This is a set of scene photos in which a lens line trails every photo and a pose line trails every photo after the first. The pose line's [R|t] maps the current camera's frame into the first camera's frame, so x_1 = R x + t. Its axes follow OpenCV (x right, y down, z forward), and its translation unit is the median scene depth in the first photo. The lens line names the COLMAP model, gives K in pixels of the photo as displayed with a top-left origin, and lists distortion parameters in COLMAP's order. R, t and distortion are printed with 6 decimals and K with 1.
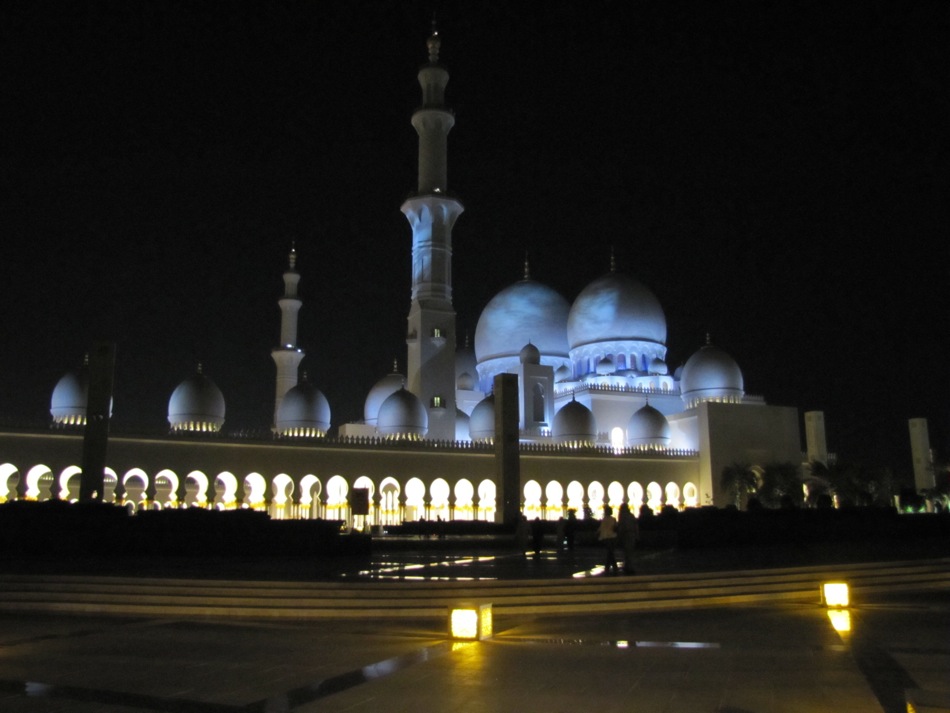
lens RADIAL K [[779.3, 0, 475.0], [0, 779.3, 356.5], [0, 0, 1]] dist [-0.000425, 0.000507]
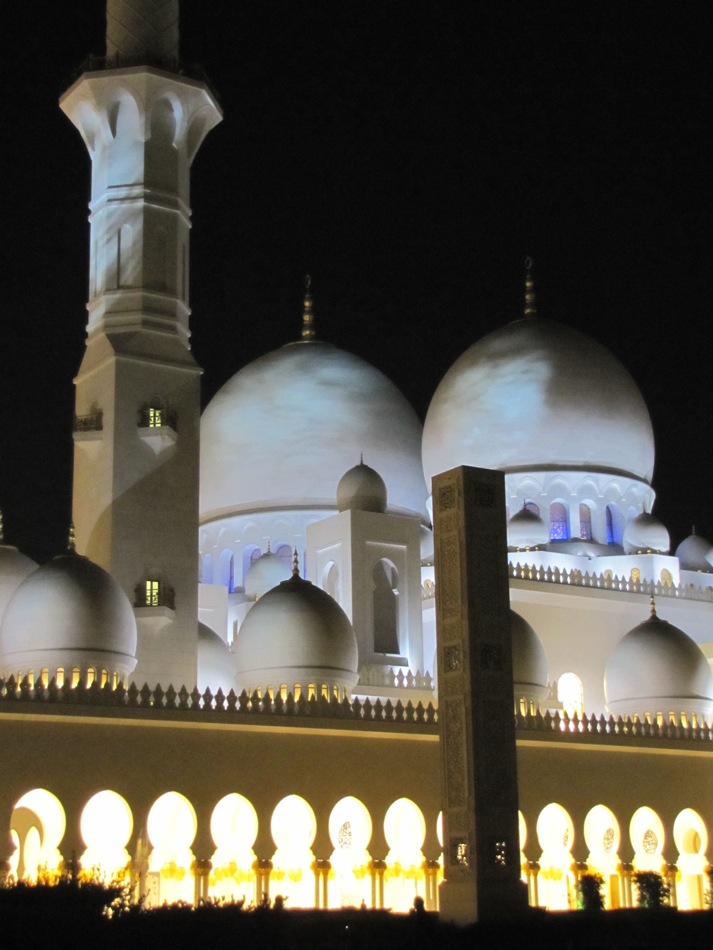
lens RADIAL K [[1647.3, 0, 356.5], [0, 1647.3, 475.0], [0, 0, 1]] dist [0.156045, 0.145518]
pose [[0.990329, 0.031425, 0.135135, -0.056750], [-0.025950, 0.998777, -0.042090, 0.029284], [-0.136292, 0.038177, 0.989933, 0.158550]]
